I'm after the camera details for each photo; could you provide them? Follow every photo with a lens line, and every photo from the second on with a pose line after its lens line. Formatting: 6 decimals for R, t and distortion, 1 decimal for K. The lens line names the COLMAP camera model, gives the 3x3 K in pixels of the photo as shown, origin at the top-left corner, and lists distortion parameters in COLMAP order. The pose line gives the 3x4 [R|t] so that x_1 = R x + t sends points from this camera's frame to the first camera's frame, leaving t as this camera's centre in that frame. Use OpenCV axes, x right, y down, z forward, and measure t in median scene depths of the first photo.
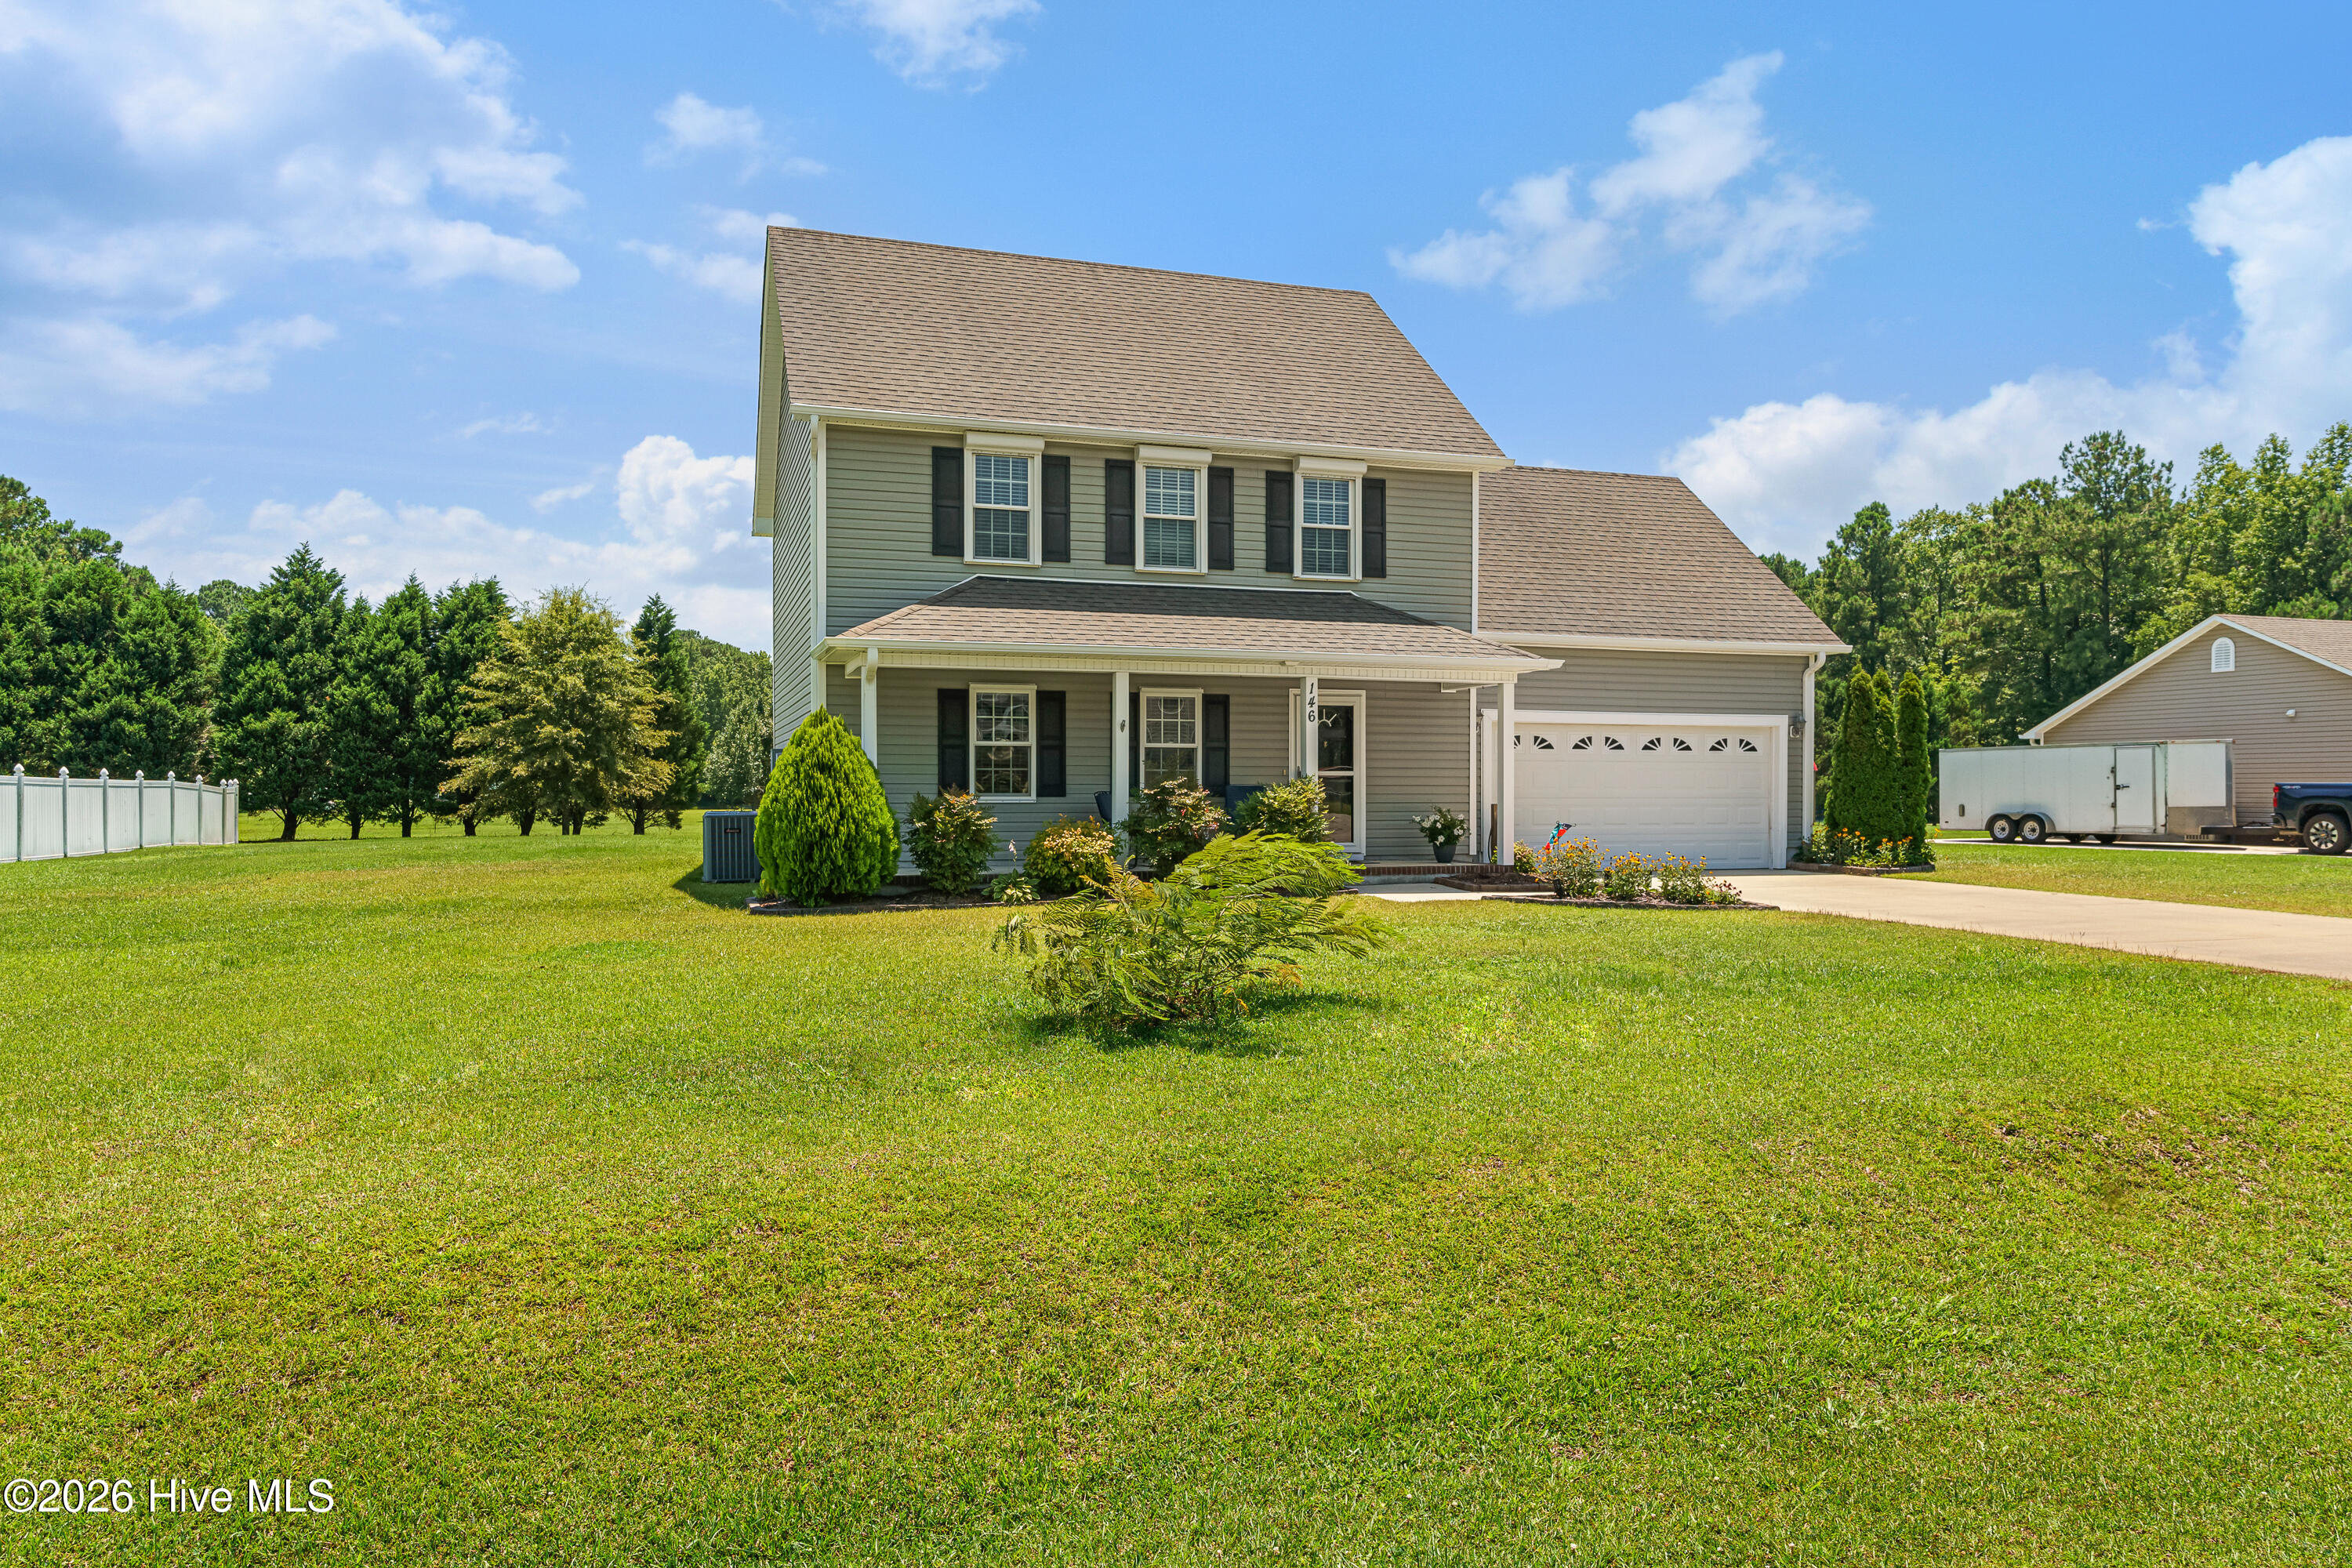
lens RADIAL K [[1477.1, 0, 1176.0], [0, 1477.1, 784.0], [0, 0, 1]] dist [0.008668, 0.001916]
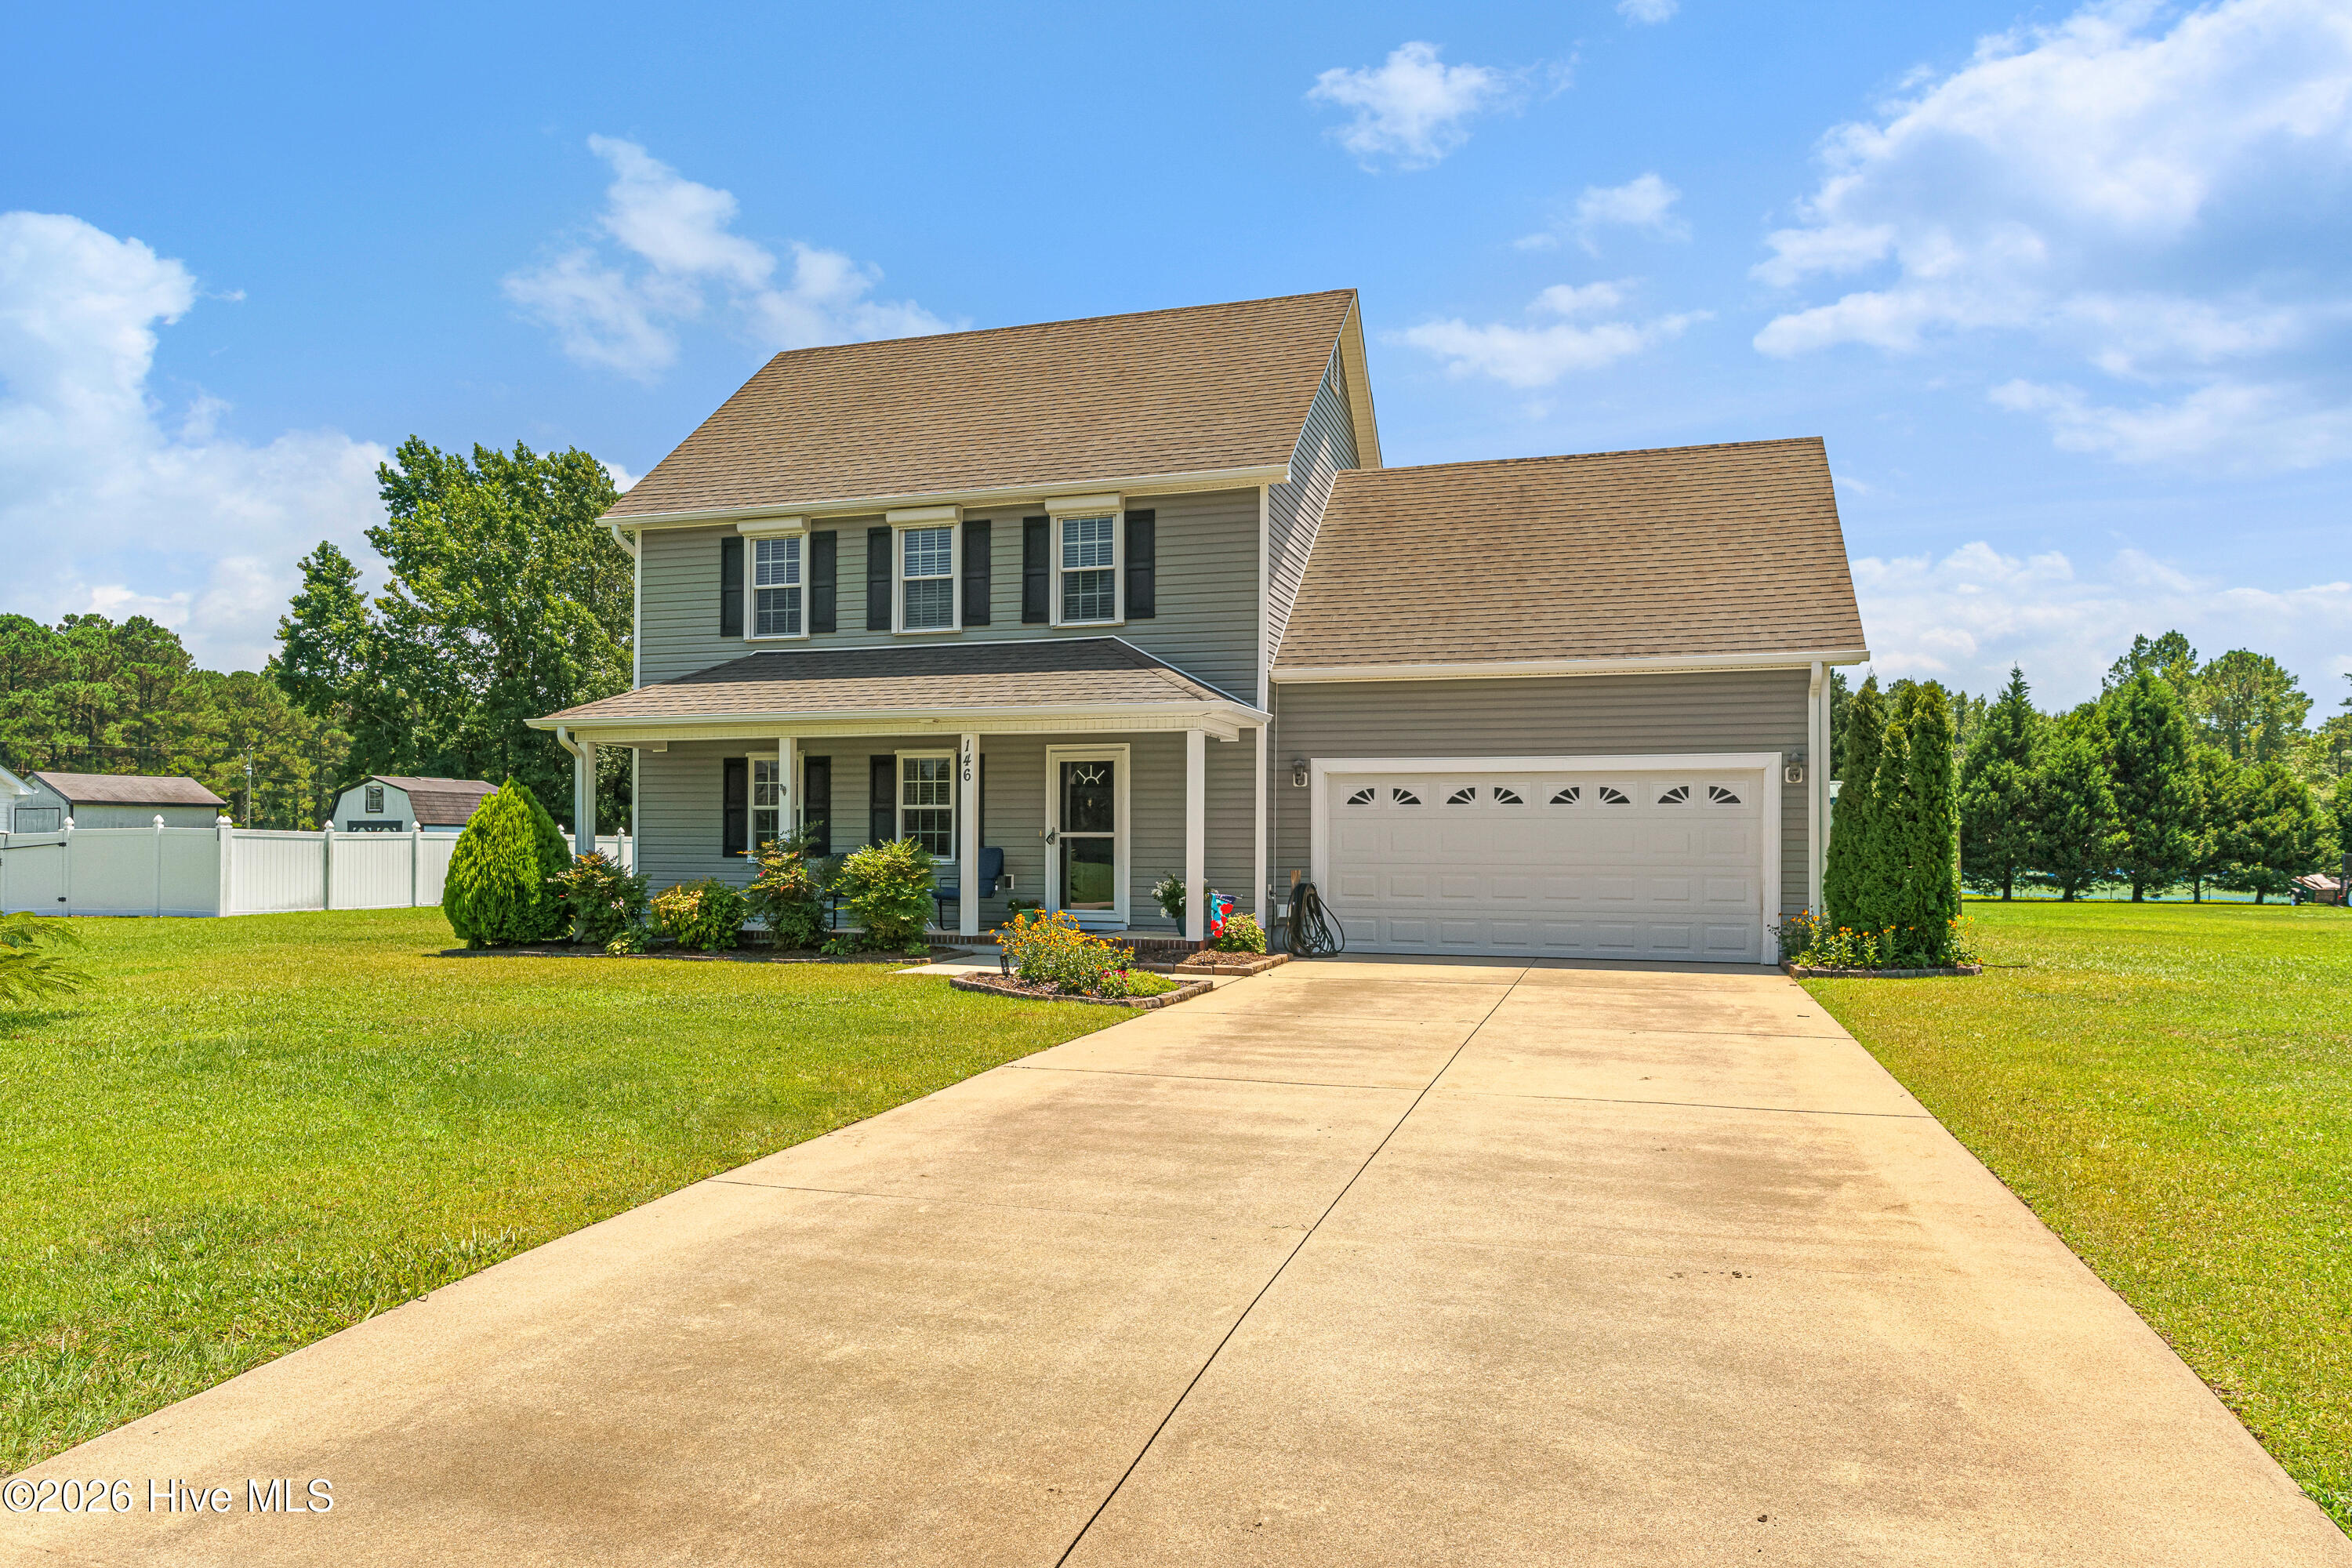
lens RADIAL K [[1540.1, 0, 1162.7], [0, 1540.1, 818.4], [0, 0, 1]] dist [-0.004172, -0.000498]
pose [[0.810906, -0.008910, -0.585109, 0.711261], [-0.000954, 0.999863, -0.016548, -0.001572], [0.585176, 0.013977, 0.810786, 0.248501]]
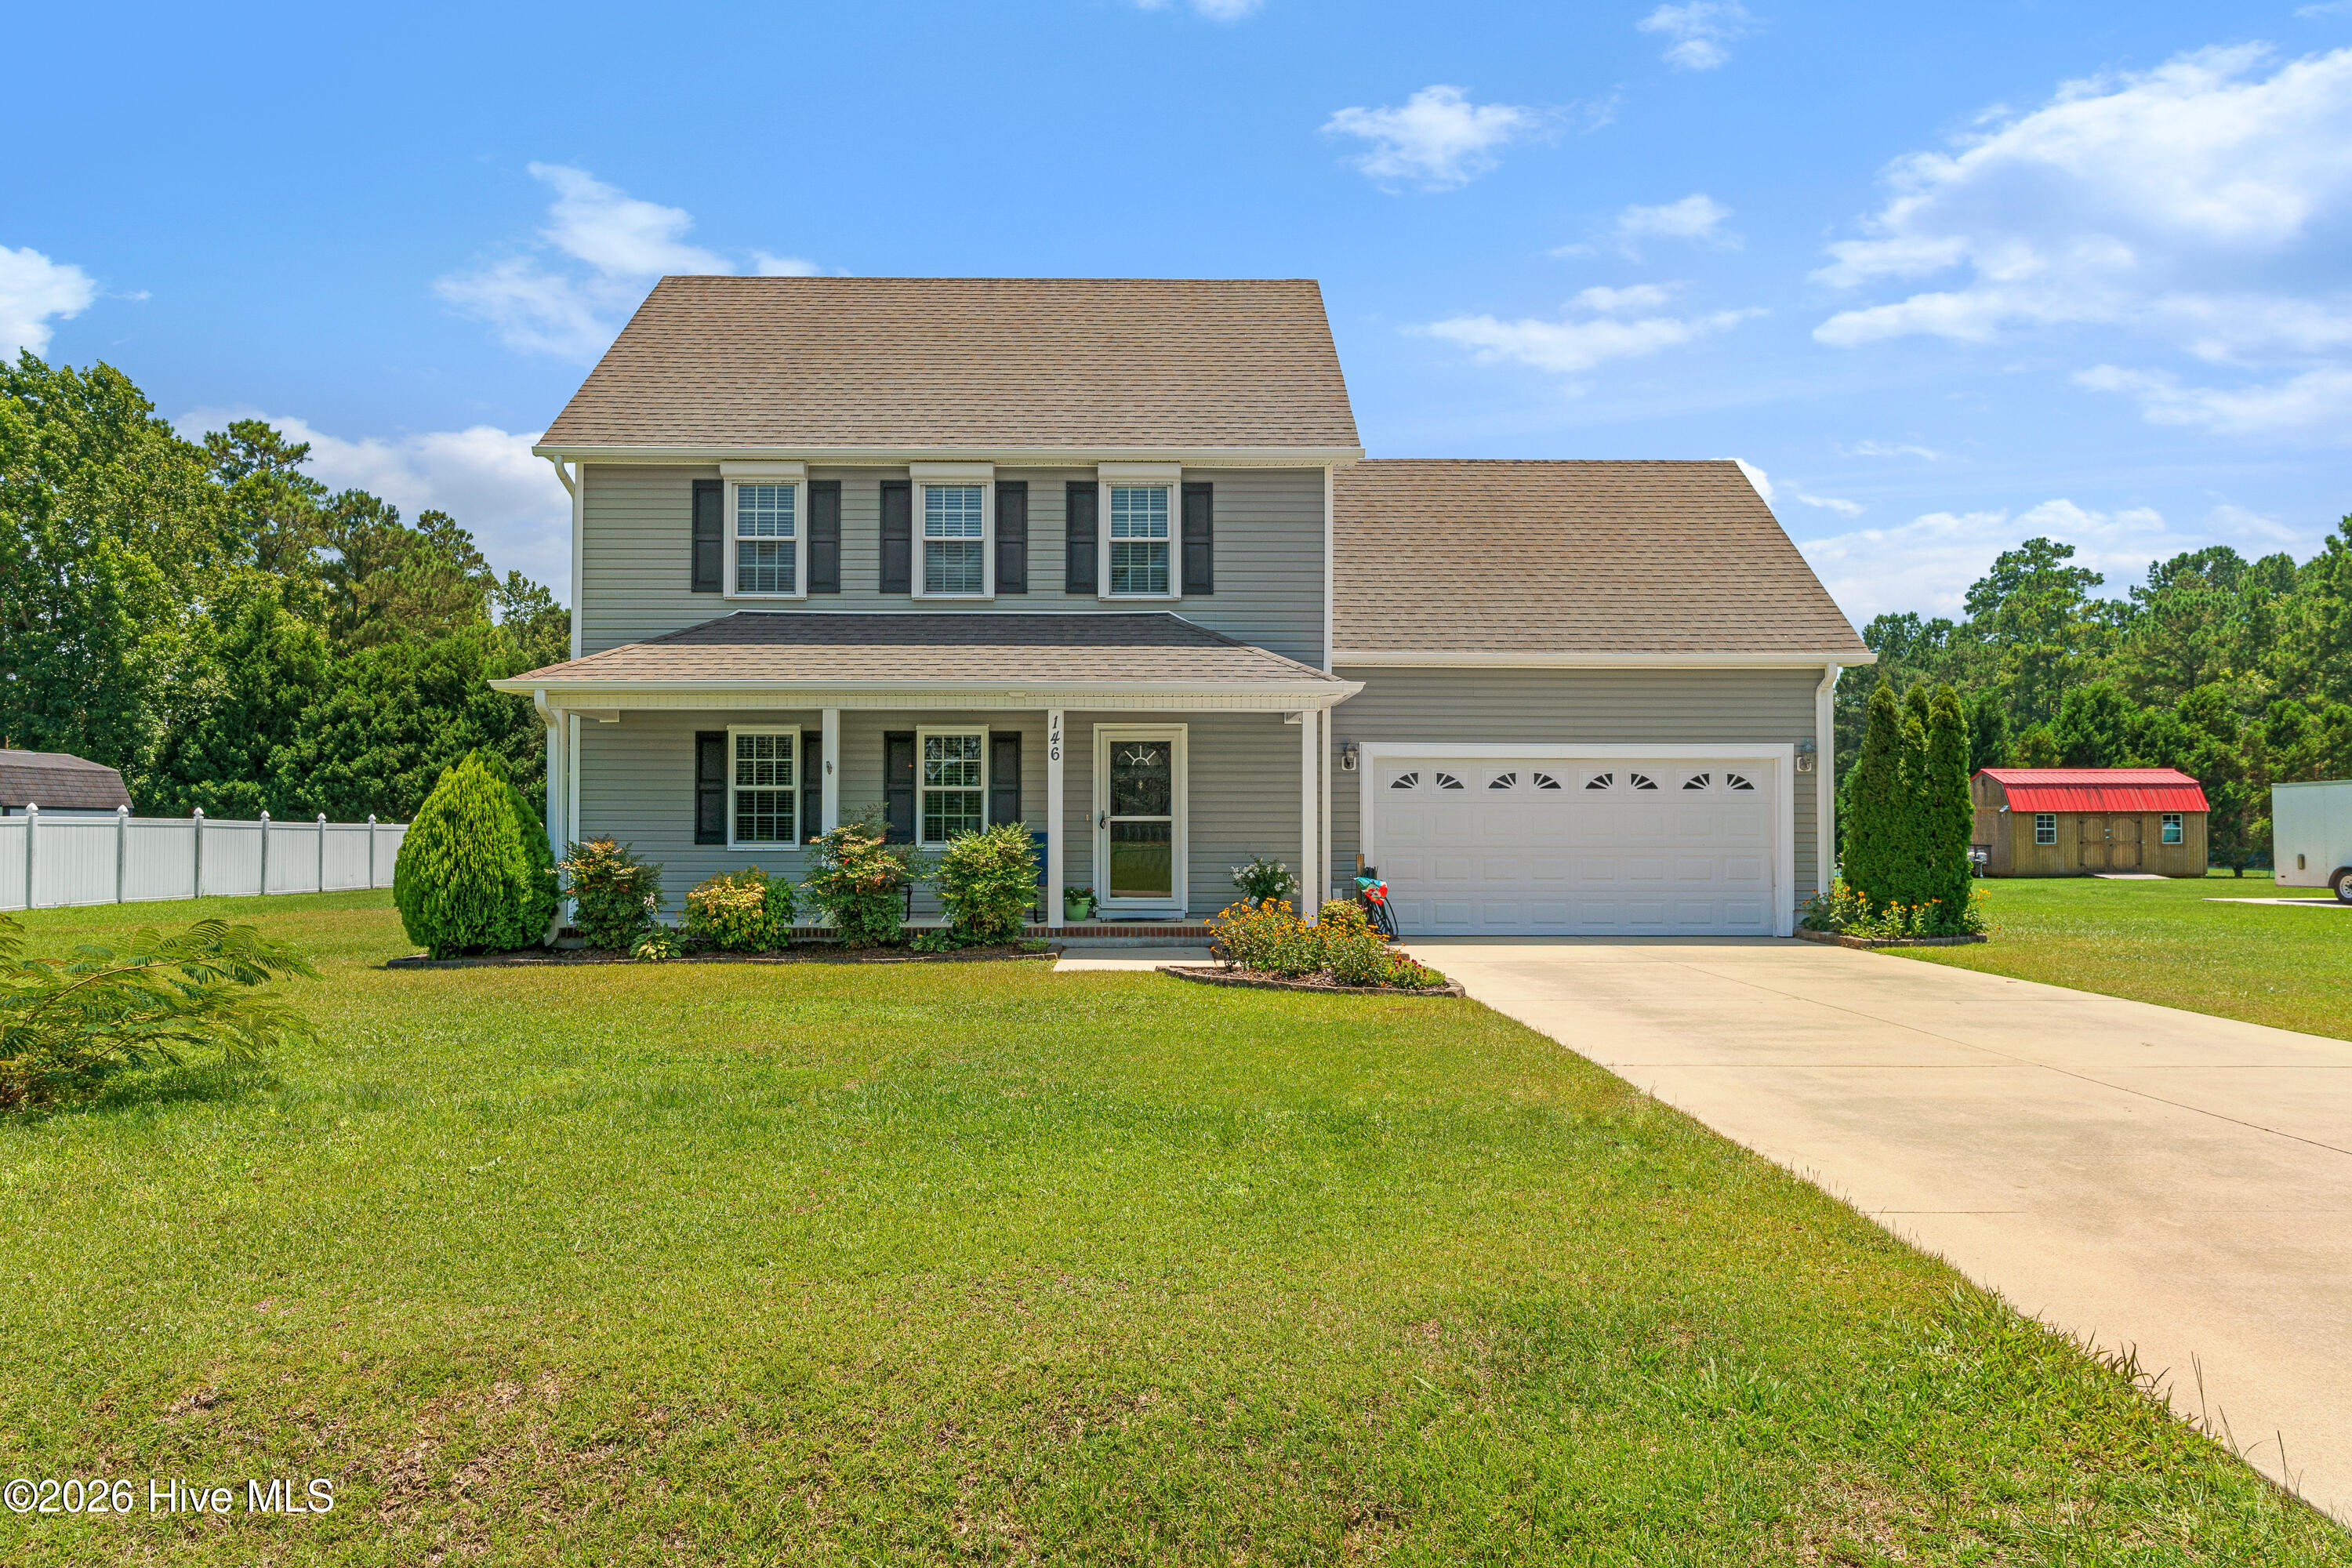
lens RADIAL K [[1510.7, 0, 1176.0], [0, 1510.7, 784.0], [0, 0, 1]] dist [-0.001772, -0.001817]
pose [[0.956043, -0.009392, -0.293076, 0.390311], [0.001172, 0.999601, -0.028212, -0.002447], [0.293224, 0.026629, 0.955673, 0.147644]]
